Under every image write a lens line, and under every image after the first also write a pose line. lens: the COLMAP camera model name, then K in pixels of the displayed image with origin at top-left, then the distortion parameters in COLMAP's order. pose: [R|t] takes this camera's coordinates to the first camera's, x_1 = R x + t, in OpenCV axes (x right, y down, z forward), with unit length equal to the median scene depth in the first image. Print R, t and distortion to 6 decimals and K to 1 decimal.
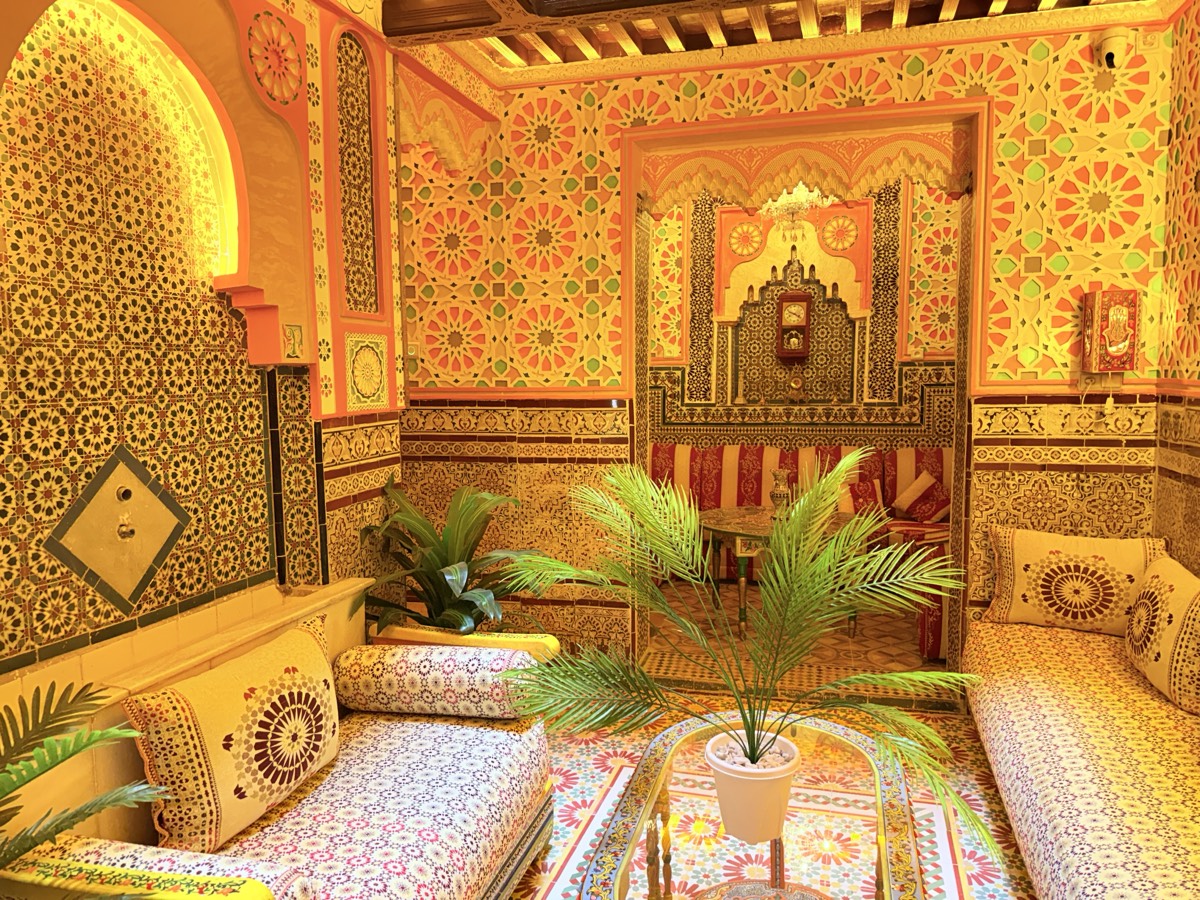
lens RADIAL K [[845.0, 0, 601.4], [0, 845.0, 456.2], [0, 0, 1]] dist [0.055727, -0.072066]
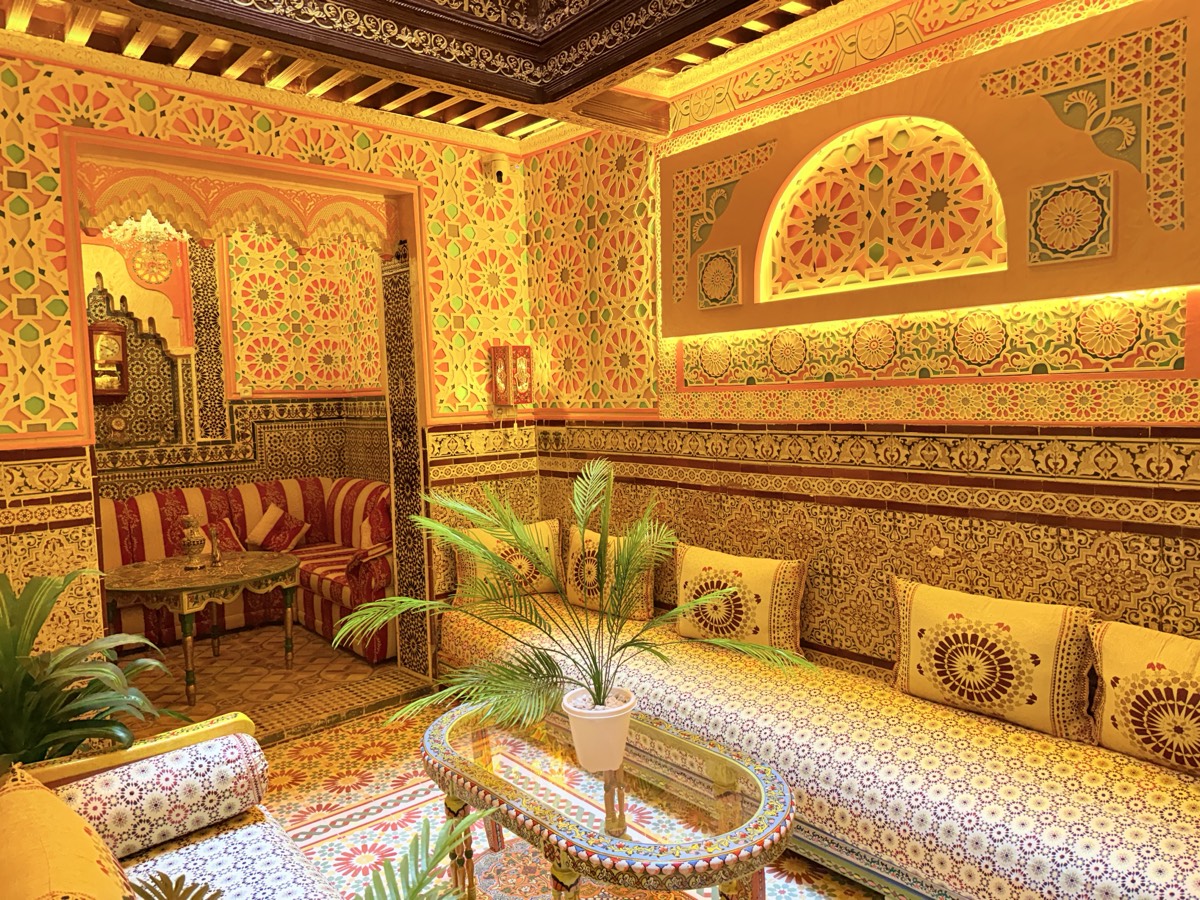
lens RADIAL K [[845.0, 0, 602.9], [0, 845.0, 454.0], [0, 0, 1]] dist [0.055727, -0.072066]
pose [[0.548424, -0.066308, 0.833567, -0.463431], [0.106663, 0.994255, 0.008914, -0.016286], [-0.829370, 0.084022, 0.552346, 0.143199]]
